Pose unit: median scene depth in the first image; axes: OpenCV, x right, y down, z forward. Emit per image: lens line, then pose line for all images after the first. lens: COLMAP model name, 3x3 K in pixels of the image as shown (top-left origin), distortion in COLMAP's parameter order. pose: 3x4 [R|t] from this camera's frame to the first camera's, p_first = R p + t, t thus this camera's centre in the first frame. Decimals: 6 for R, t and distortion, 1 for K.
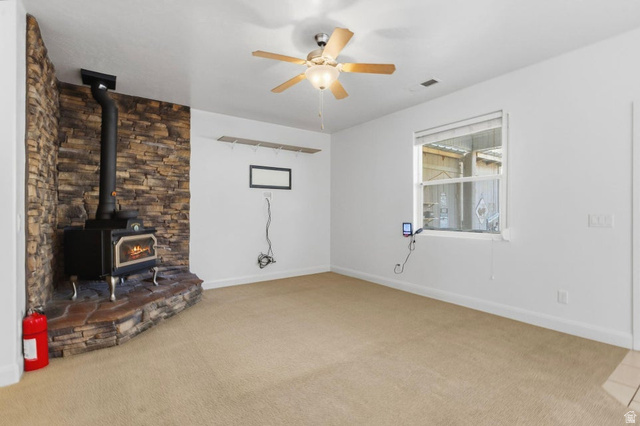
lens RADIAL K [[294.5, 0, 311.6], [0, 294.5, 211.8], [0, 0, 1]] dist [-0.001620, -0.000084]
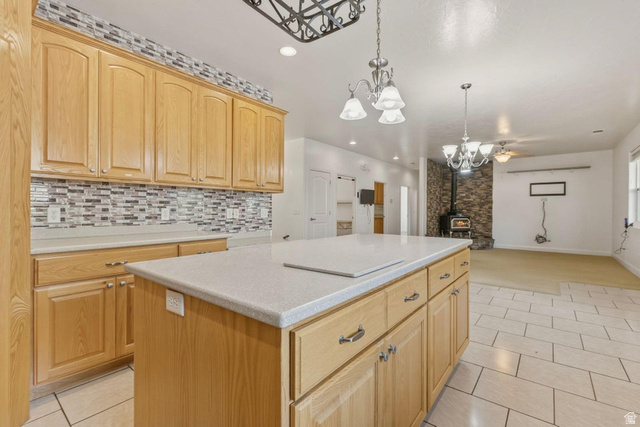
lens RADIAL K [[286.3, 0, 323.4], [0, 286.3, 207.7], [0, 0, 1]] dist [-0.000421, 0.001194]
pose [[0.281132, -0.003399, -0.959663, 1.273430], [-0.005718, 0.999970, -0.005217, 0.002294], [0.959652, 0.006954, 0.281104, -0.773100]]
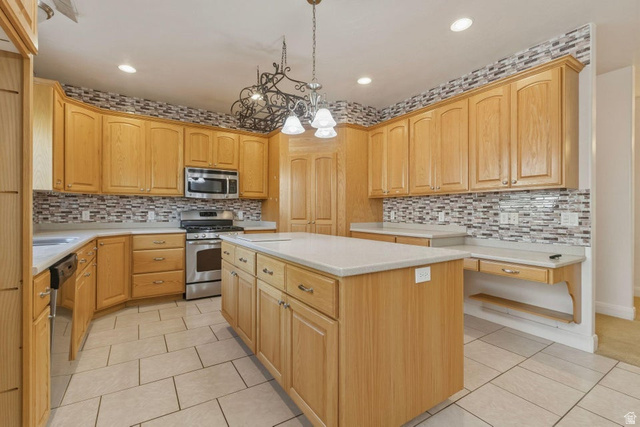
lens RADIAL K [[286.3, 0, 316.8], [0, 286.3, 210.5], [0, 0, 1]] dist [-0.000421, 0.001194]
pose [[-0.998333, -0.005409, 0.057459, 0.840866], [-0.005605, 0.999979, -0.003241, 0.002161], [-0.057440, -0.003557, -0.998343, -0.065316]]
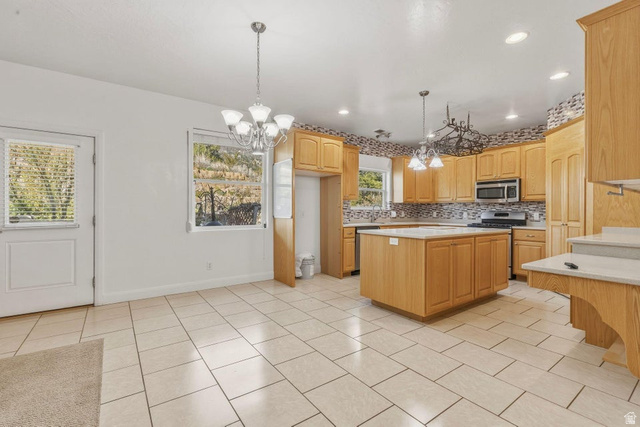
lens RADIAL K [[286.3, 0, 317.0], [0, 286.3, 213.8], [0, 0, 1]] dist [-0.000421, 0.001194]
pose [[-0.005208, -0.012387, 0.999910, -0.037263], [-0.006514, 0.999902, 0.012353, -0.000150], [-0.999965, -0.006449, -0.005288, -0.224790]]
